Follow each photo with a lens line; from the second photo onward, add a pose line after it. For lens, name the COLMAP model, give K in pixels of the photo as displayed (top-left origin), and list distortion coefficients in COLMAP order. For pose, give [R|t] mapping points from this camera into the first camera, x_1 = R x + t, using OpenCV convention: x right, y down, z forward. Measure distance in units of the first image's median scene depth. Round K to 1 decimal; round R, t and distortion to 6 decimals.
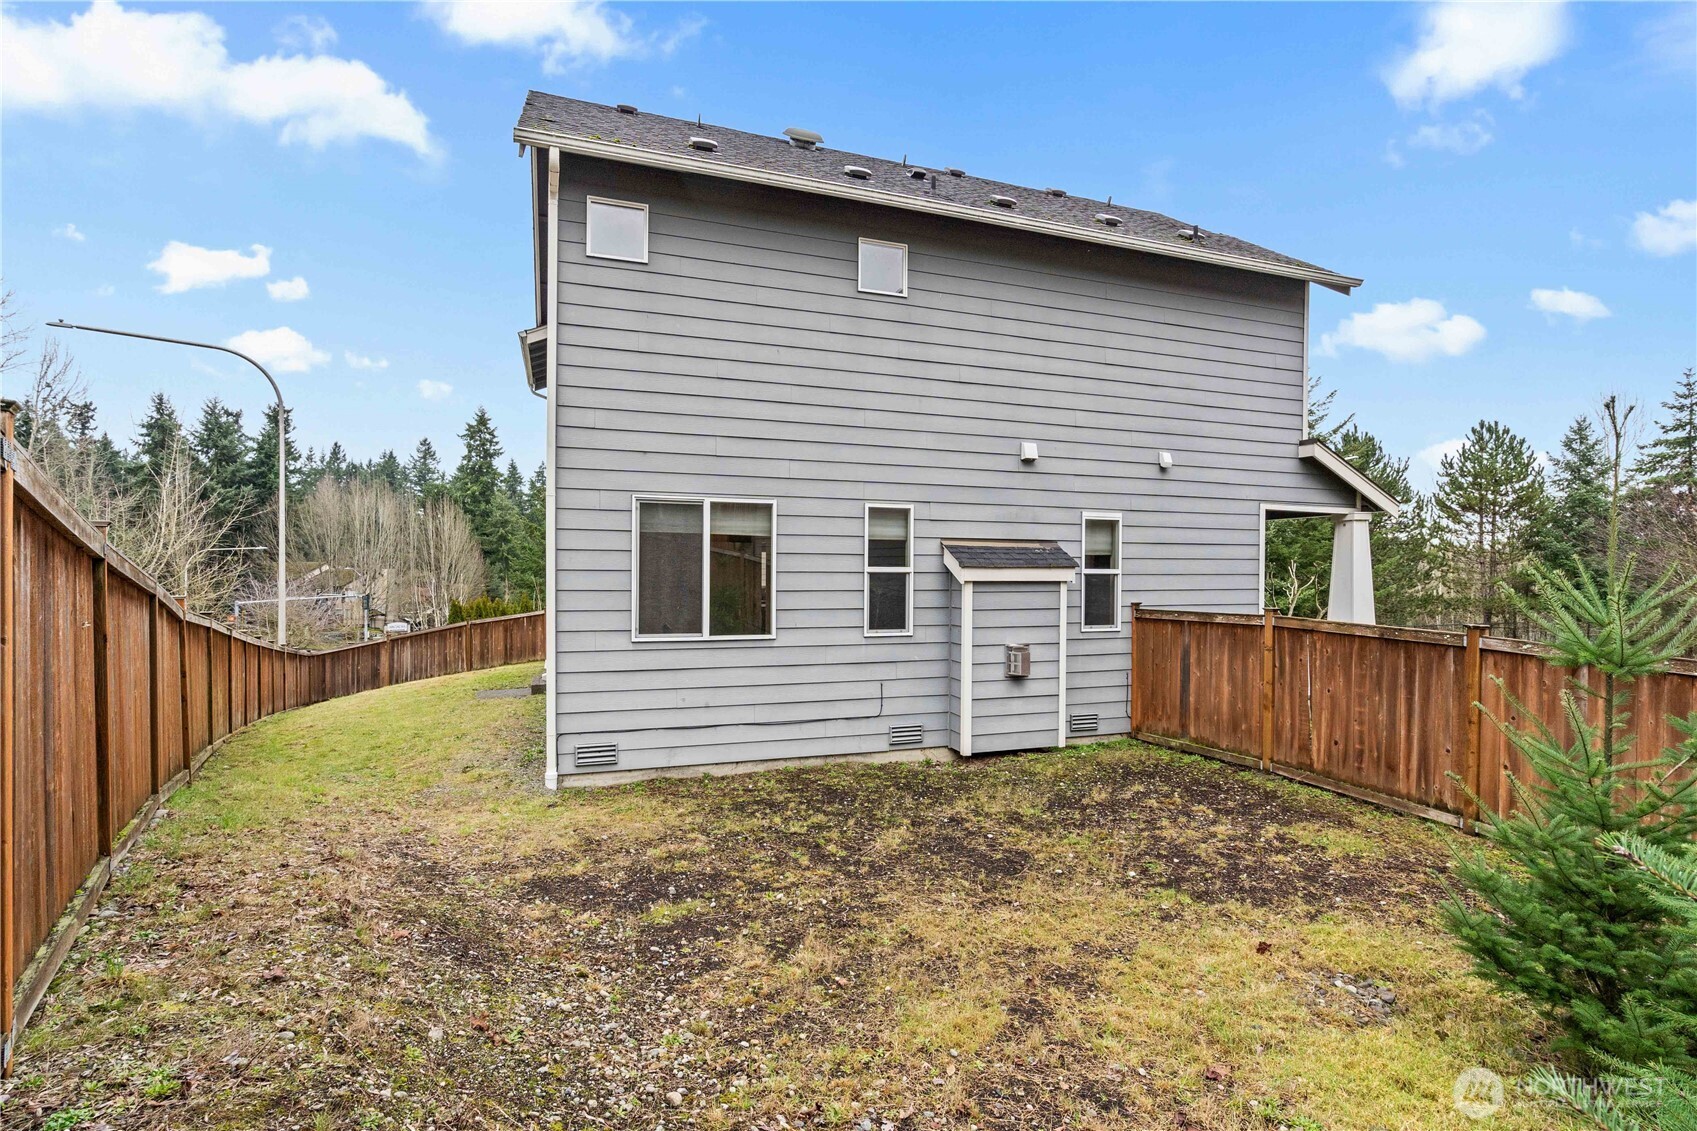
lens RADIAL K [[779.2, 0, 831.0], [0, 779.2, 583.5], [0, 0, 1]] dist [0.002397, -0.001011]
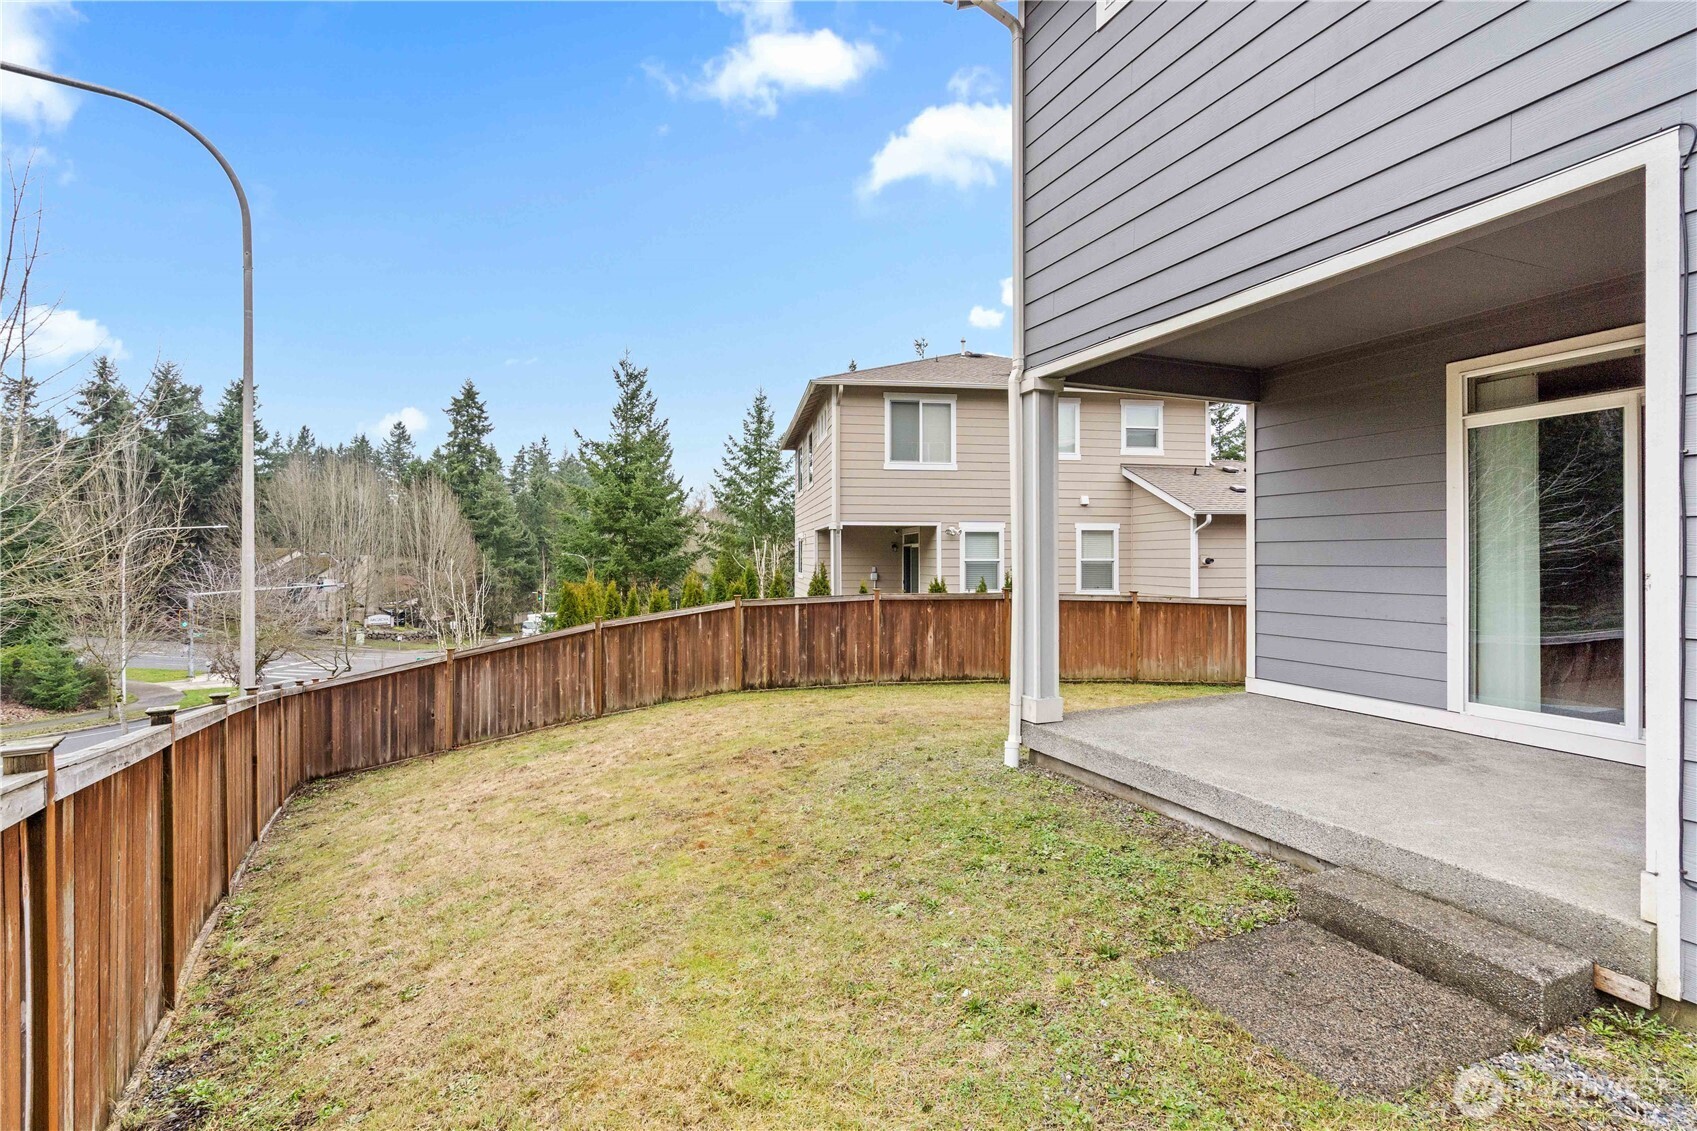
lens RADIAL K [[779.2, 0, 837.5], [0, 779.2, 558.3], [0, 0, 1]] dist [0.002397, -0.001011]
pose [[0.999329, -0.009505, 0.035383, -0.058892], [0.010005, 0.999852, -0.013983, 0.002350], [-0.035245, 0.014328, 0.999276, 0.083341]]
